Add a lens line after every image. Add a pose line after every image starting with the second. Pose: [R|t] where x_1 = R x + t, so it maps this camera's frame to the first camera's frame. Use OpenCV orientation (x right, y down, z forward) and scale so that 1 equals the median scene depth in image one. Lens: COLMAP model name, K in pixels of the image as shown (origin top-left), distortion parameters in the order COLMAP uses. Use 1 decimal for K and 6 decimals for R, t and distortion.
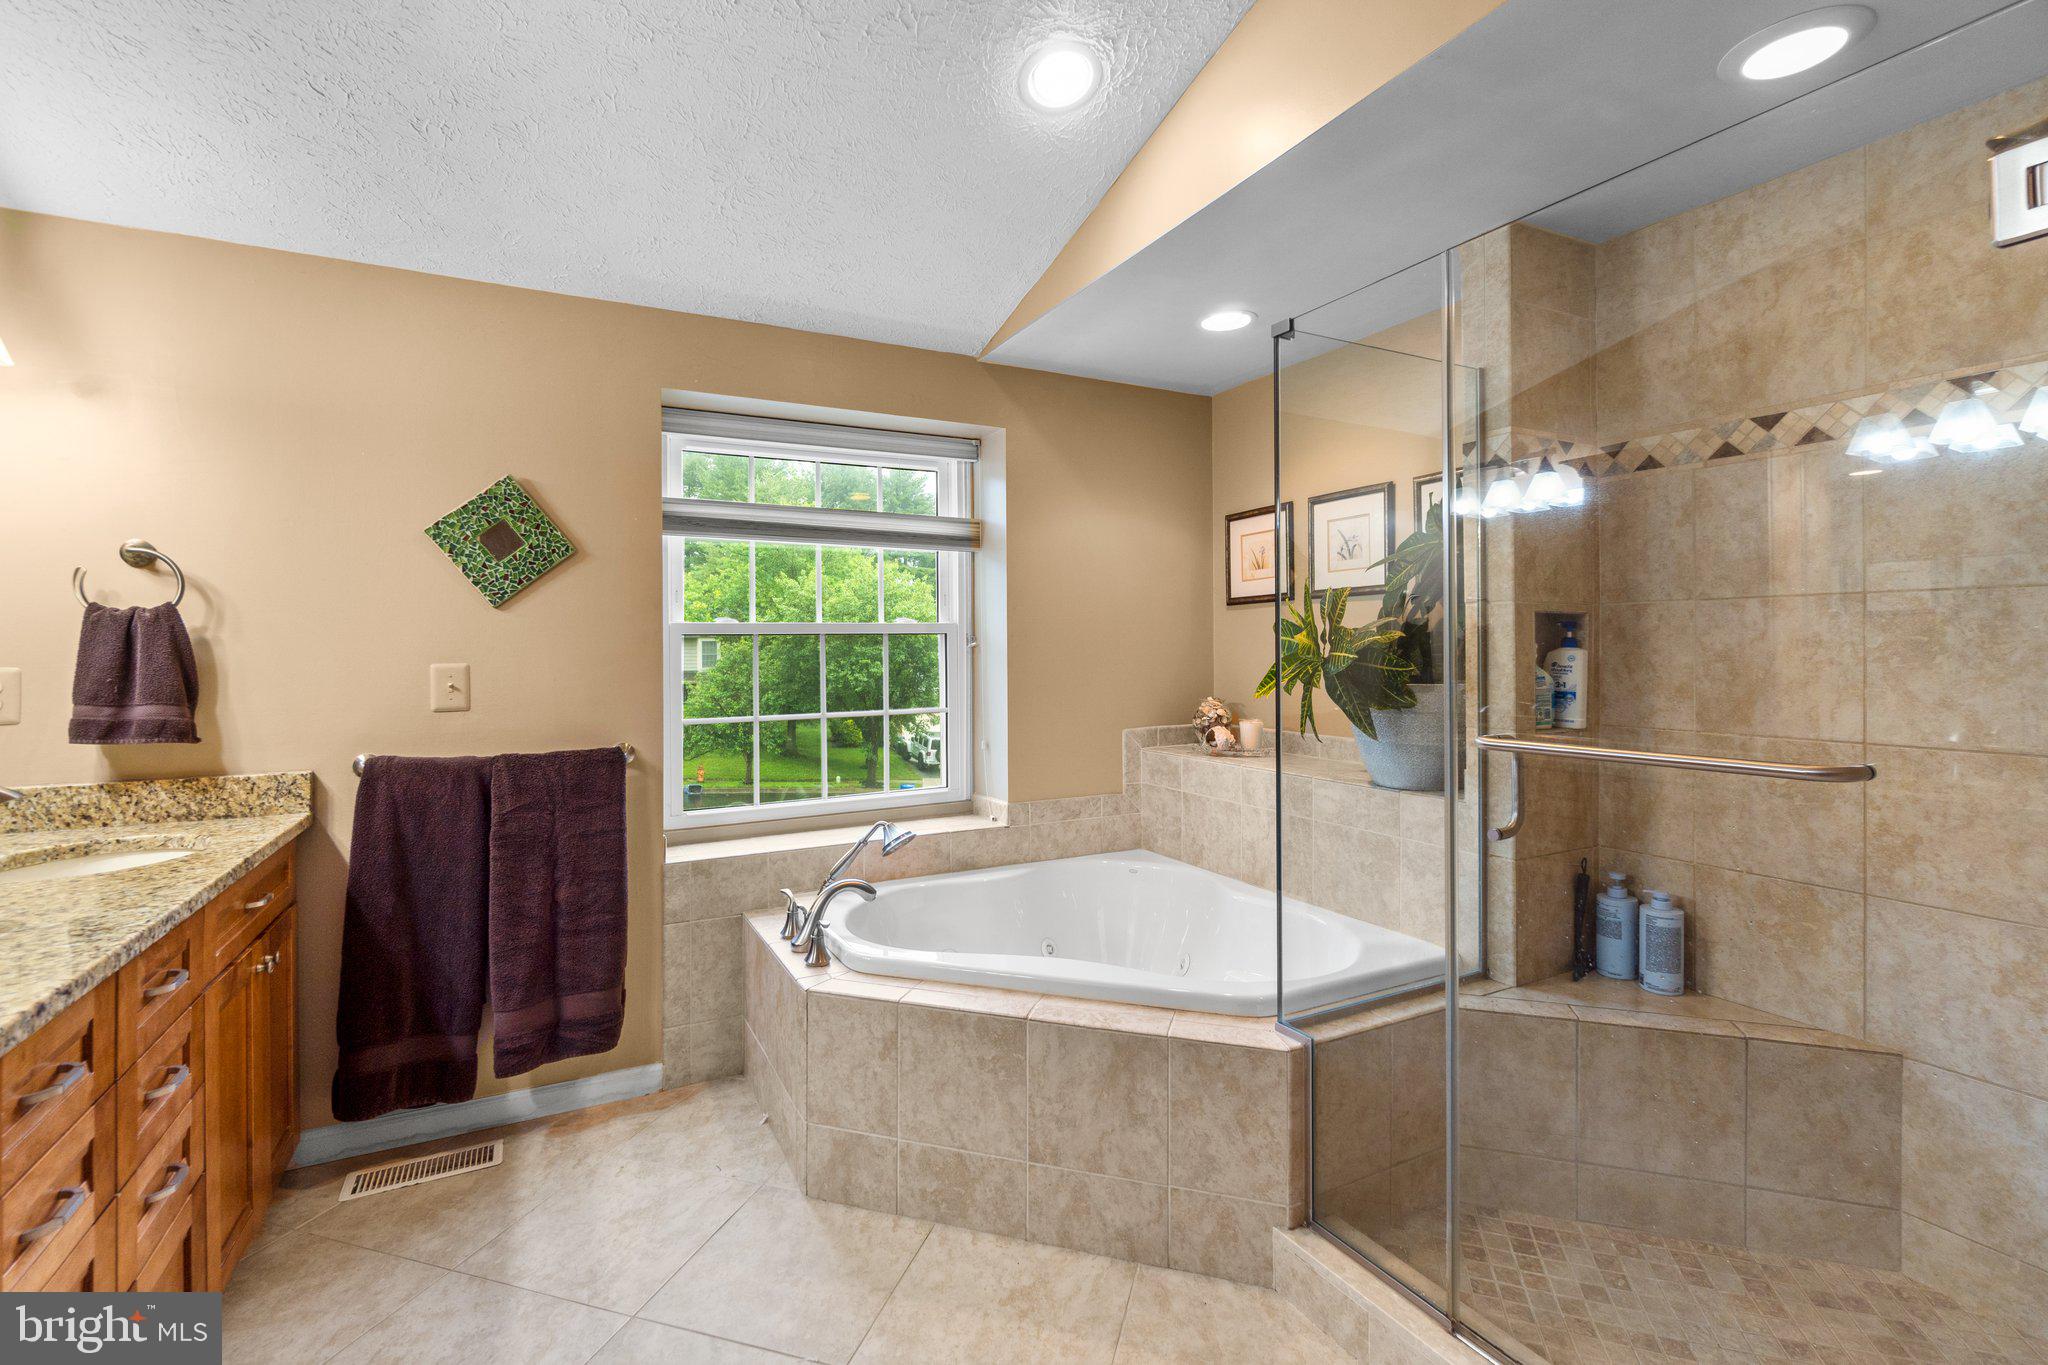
lens RADIAL K [[893.3, 0, 1000.6], [0, 893.3, 644.0], [0, 0, 1]] dist [0.001370, 0.000598]
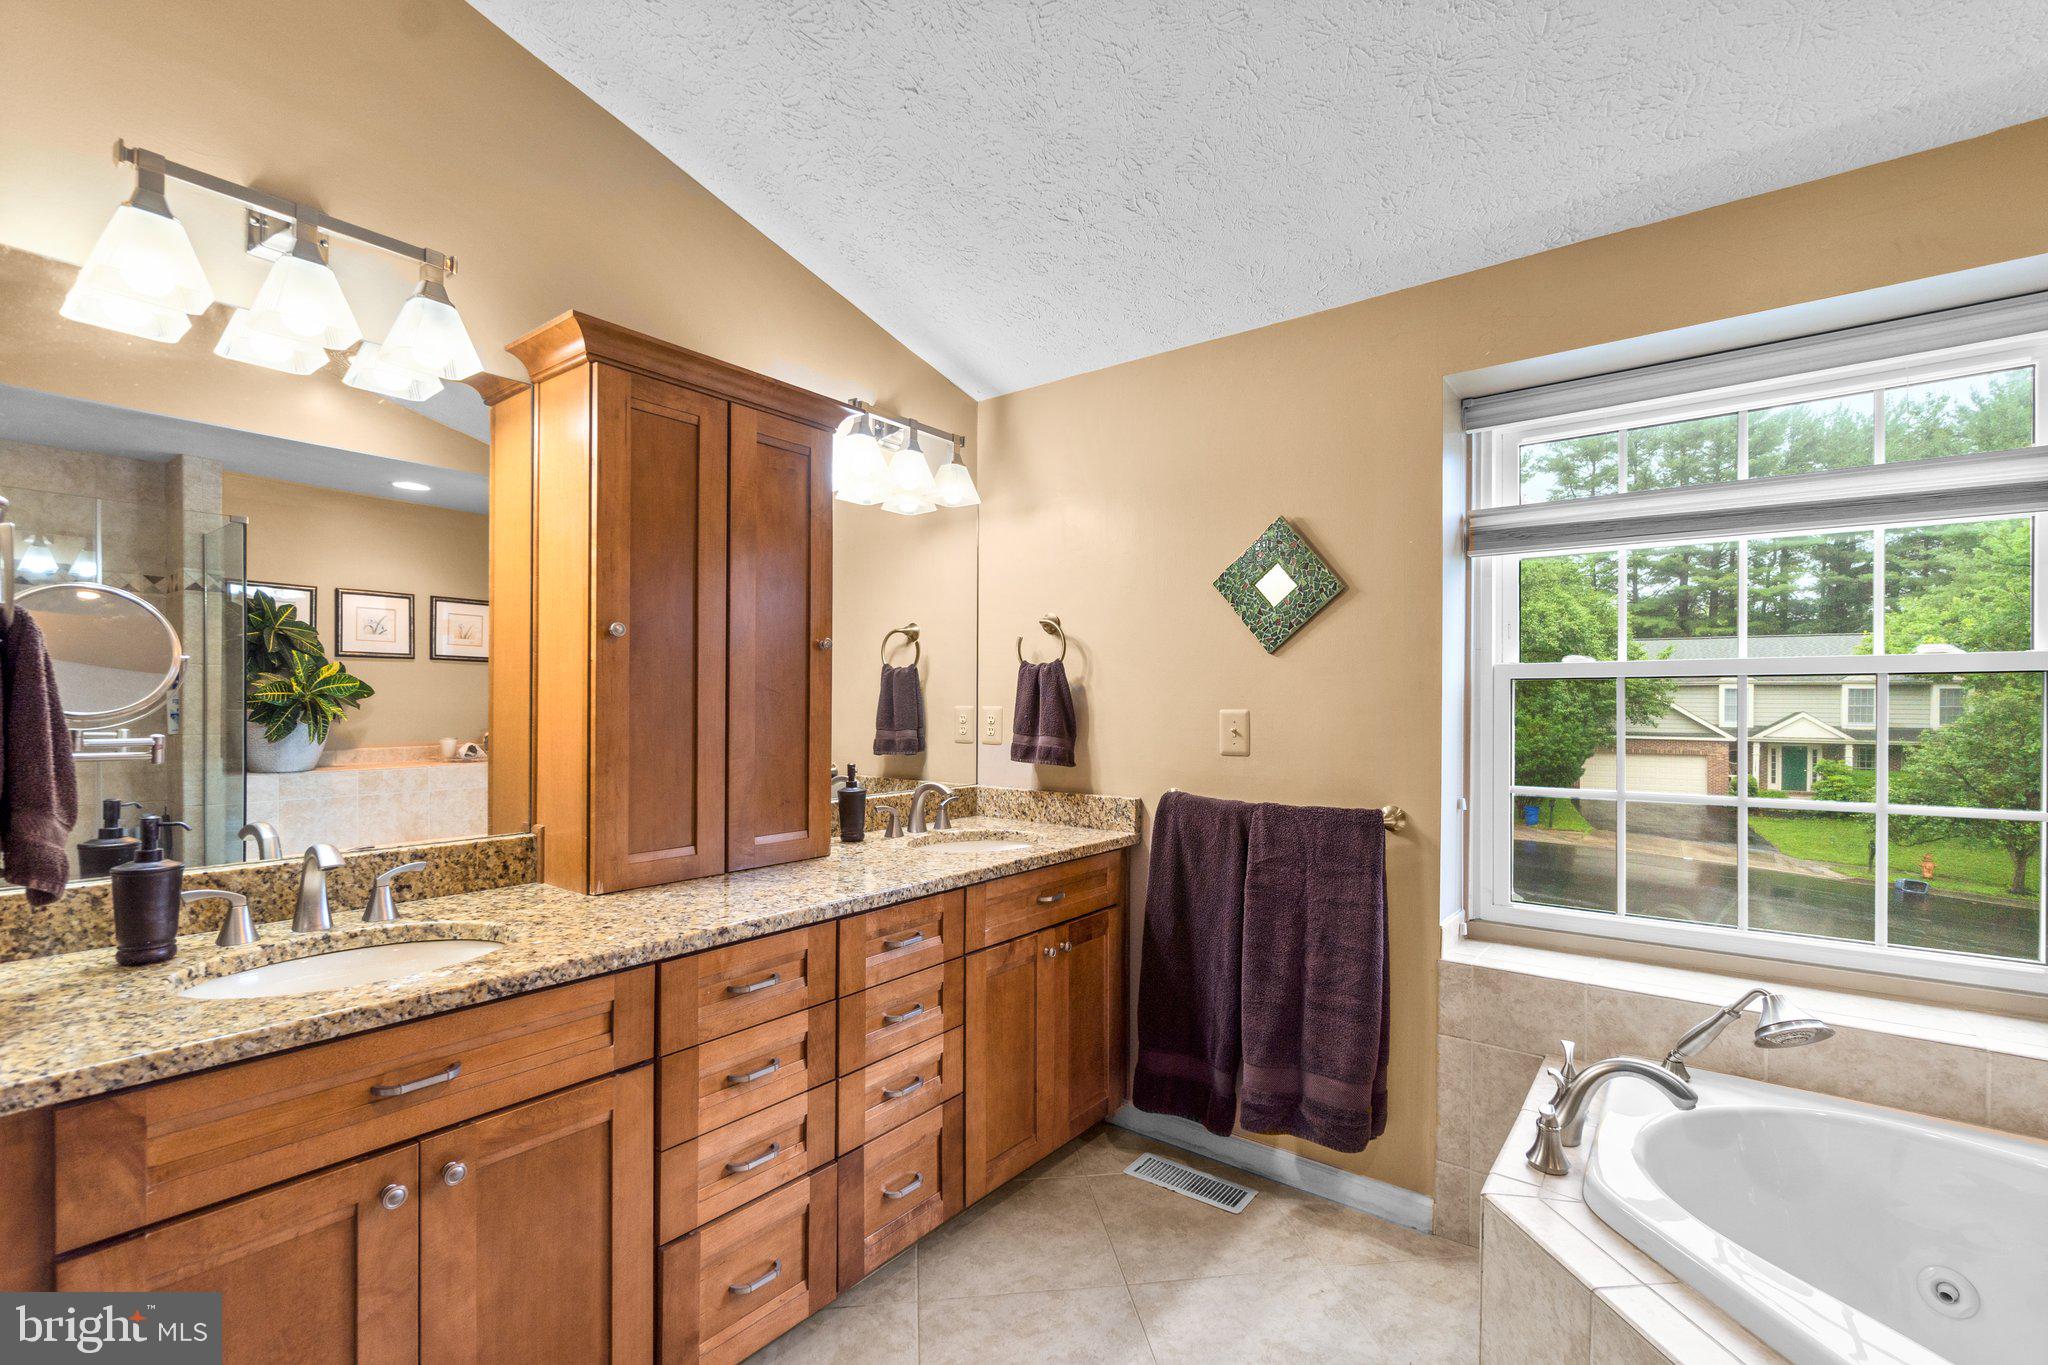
lens RADIAL K [[893.3, 0, 1028.3], [0, 893.3, 699.9], [0, 0, 1]] dist [0.001370, 0.000598]
pose [[0.443066, 0.010187, -0.896431, 0.213462], [-0.002109, 0.999945, 0.010321, 0.000579], [0.896486, -0.002682, 0.443063, 0.339995]]
